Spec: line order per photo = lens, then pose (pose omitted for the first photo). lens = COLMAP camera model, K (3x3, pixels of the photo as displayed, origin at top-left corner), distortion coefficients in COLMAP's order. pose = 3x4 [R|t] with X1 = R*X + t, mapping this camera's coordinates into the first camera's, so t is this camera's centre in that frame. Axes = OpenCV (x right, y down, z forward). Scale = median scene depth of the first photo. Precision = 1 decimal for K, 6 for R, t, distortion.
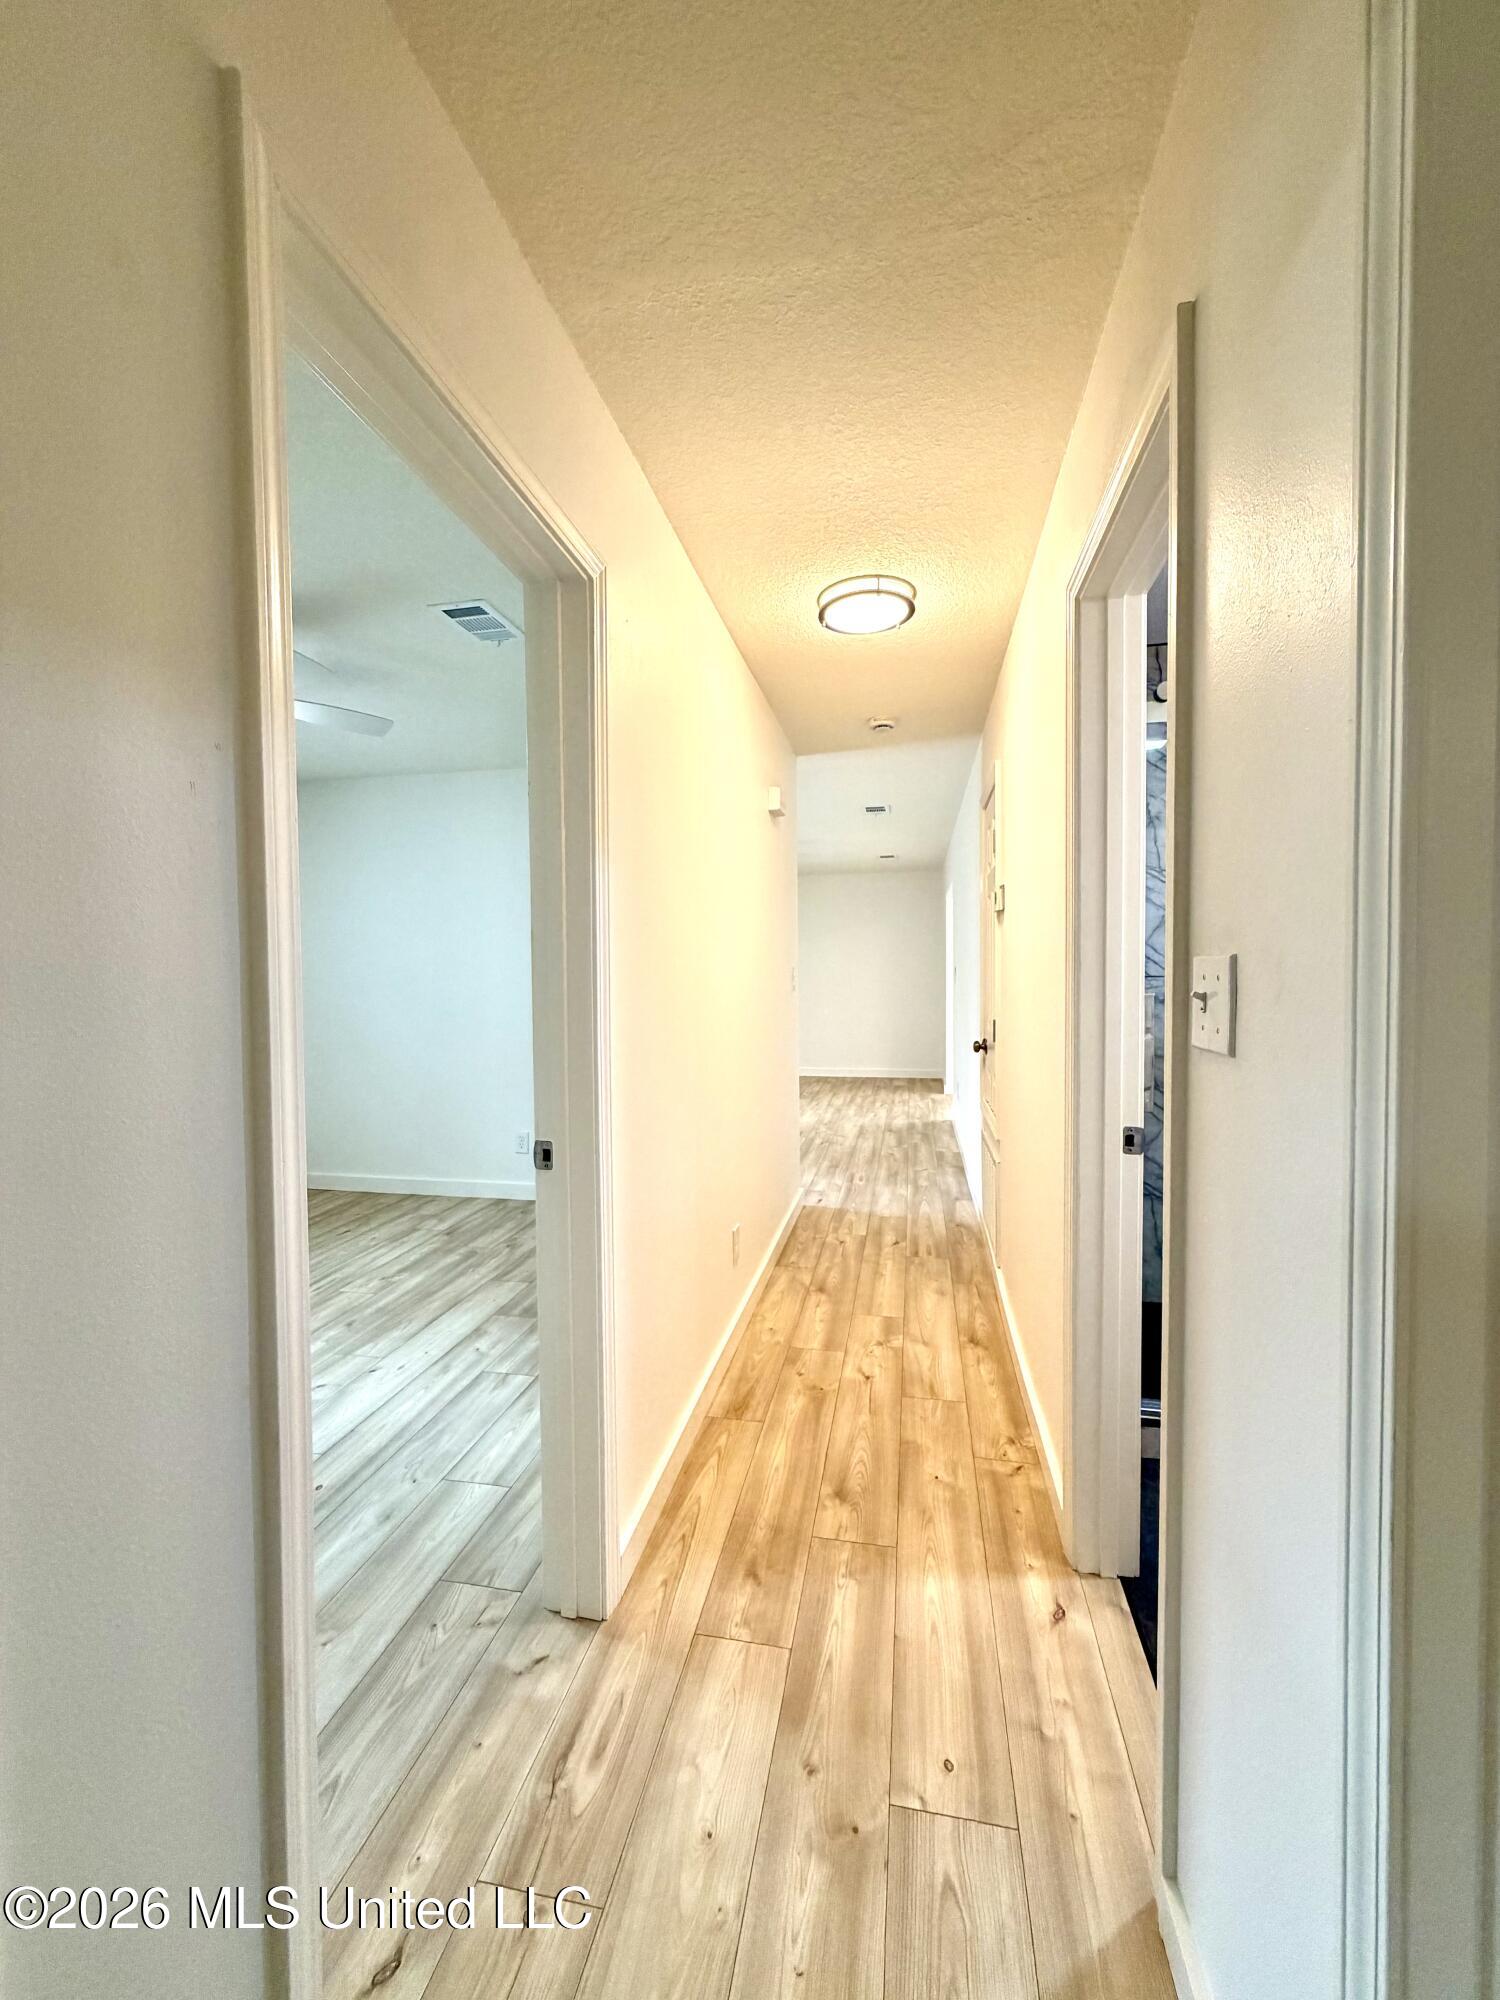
lens RADIAL K [[795.0, 0, 739.3], [0, 795.0, 995.5], [0, 0, 1]] dist [0.000831, -0.000006]
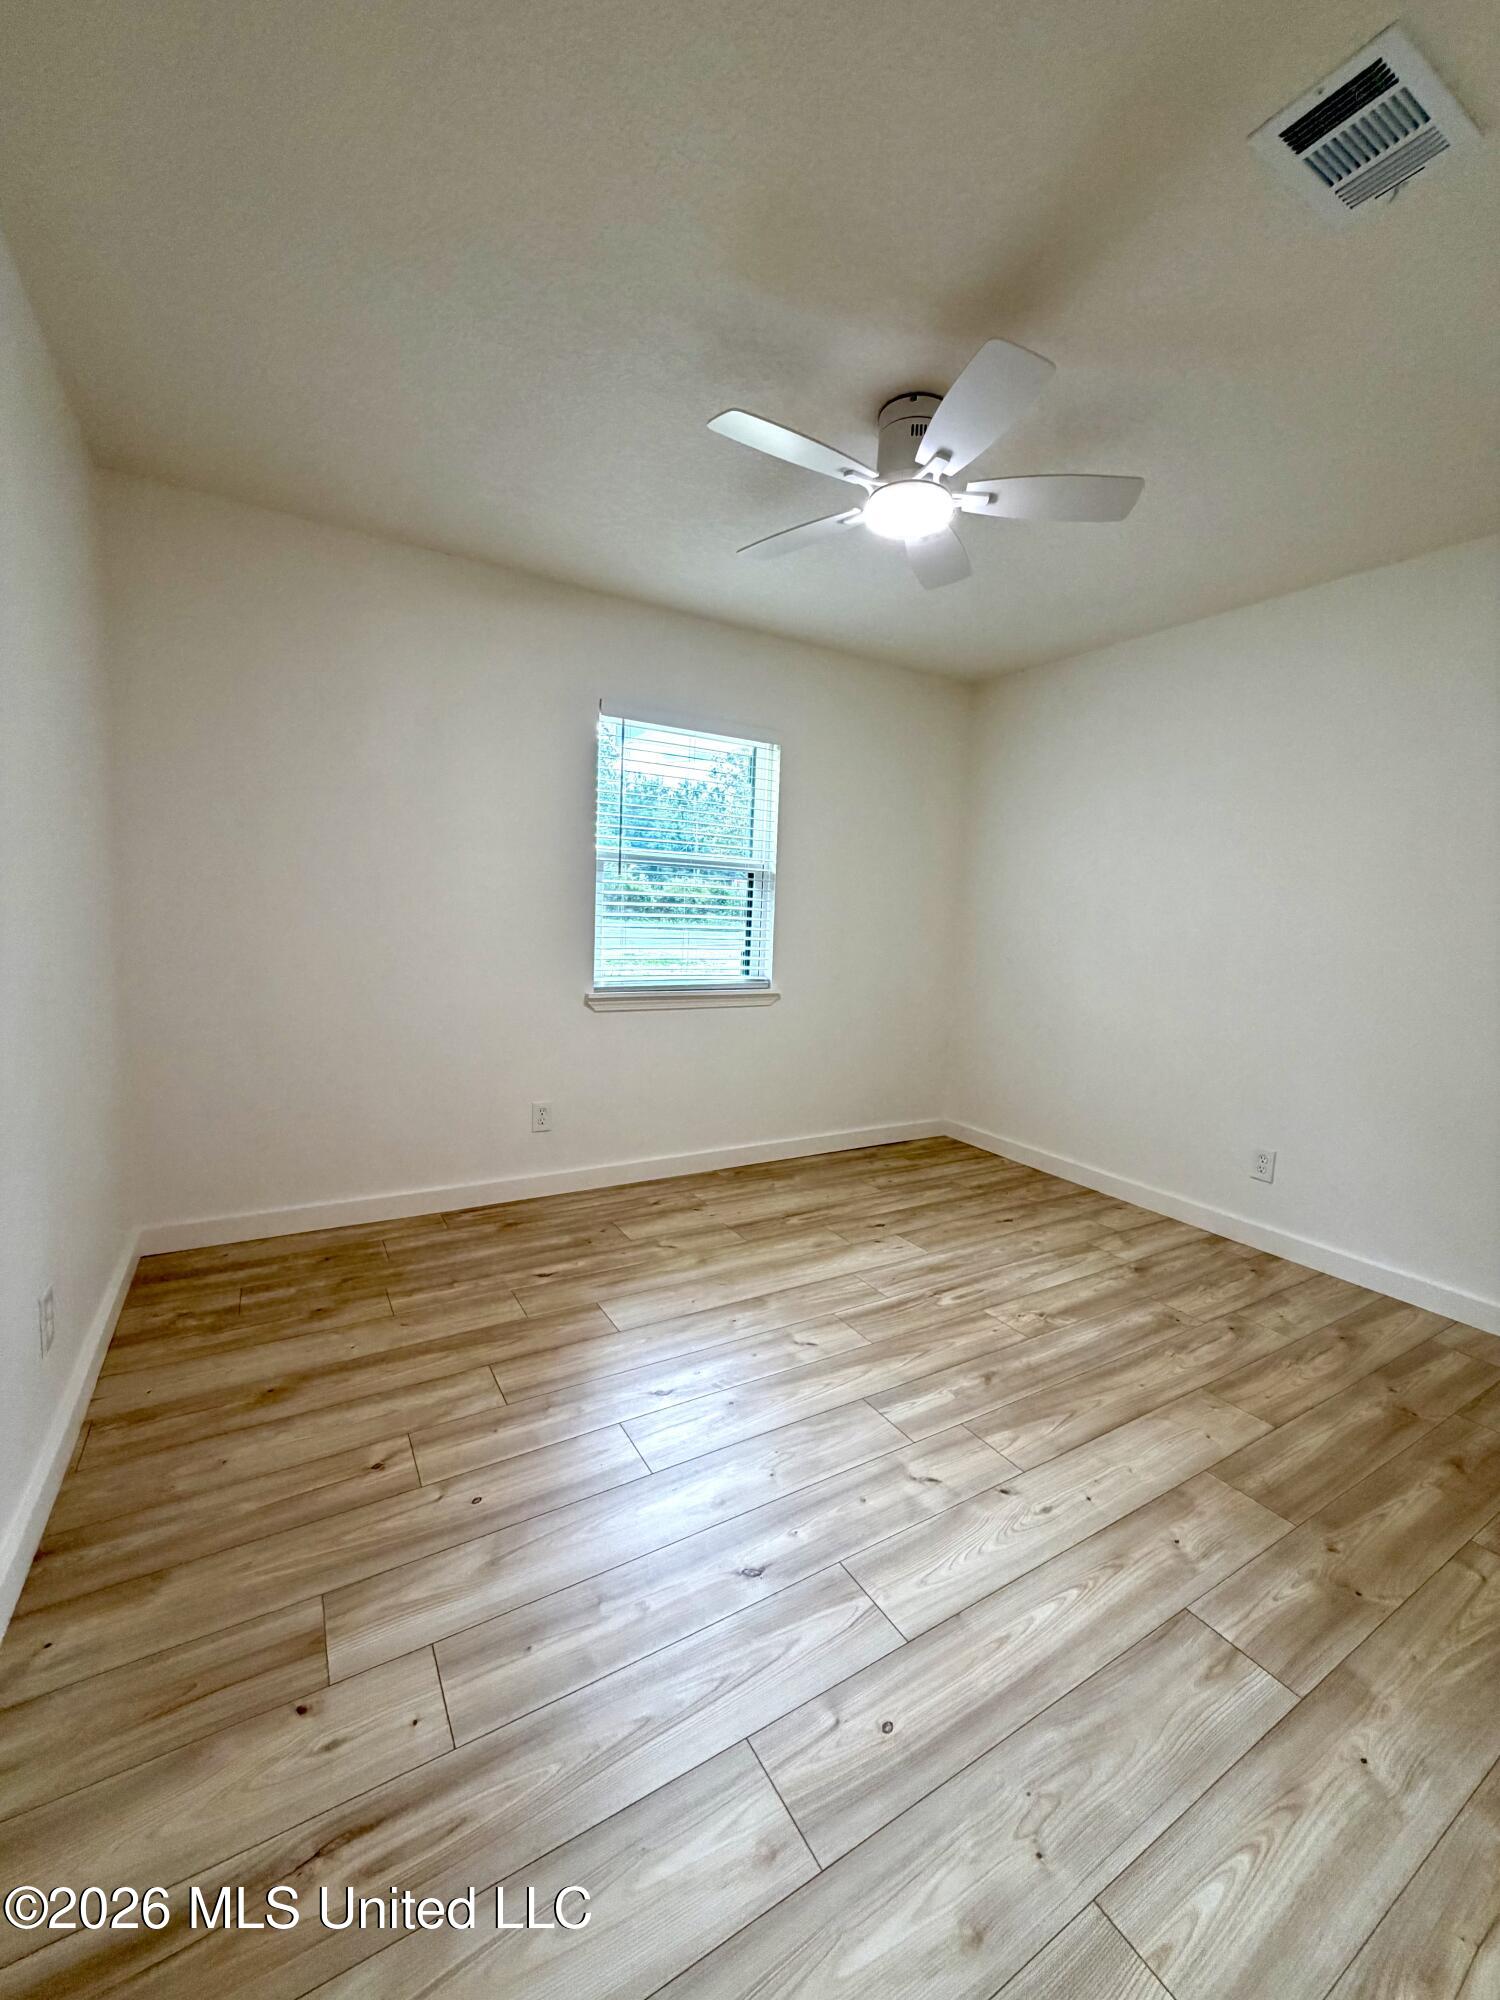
lens RADIAL K [[795.0, 0, 750.4], [0, 795.0, 1000.6], [0, 0, 1]] dist [0.000831, -0.000006]
pose [[0.681447, 0.115438, -0.722706, -0.131346], [-0.063430, 0.993082, 0.098816, 0.011573], [0.729113, -0.021497, 0.684055, 0.302127]]
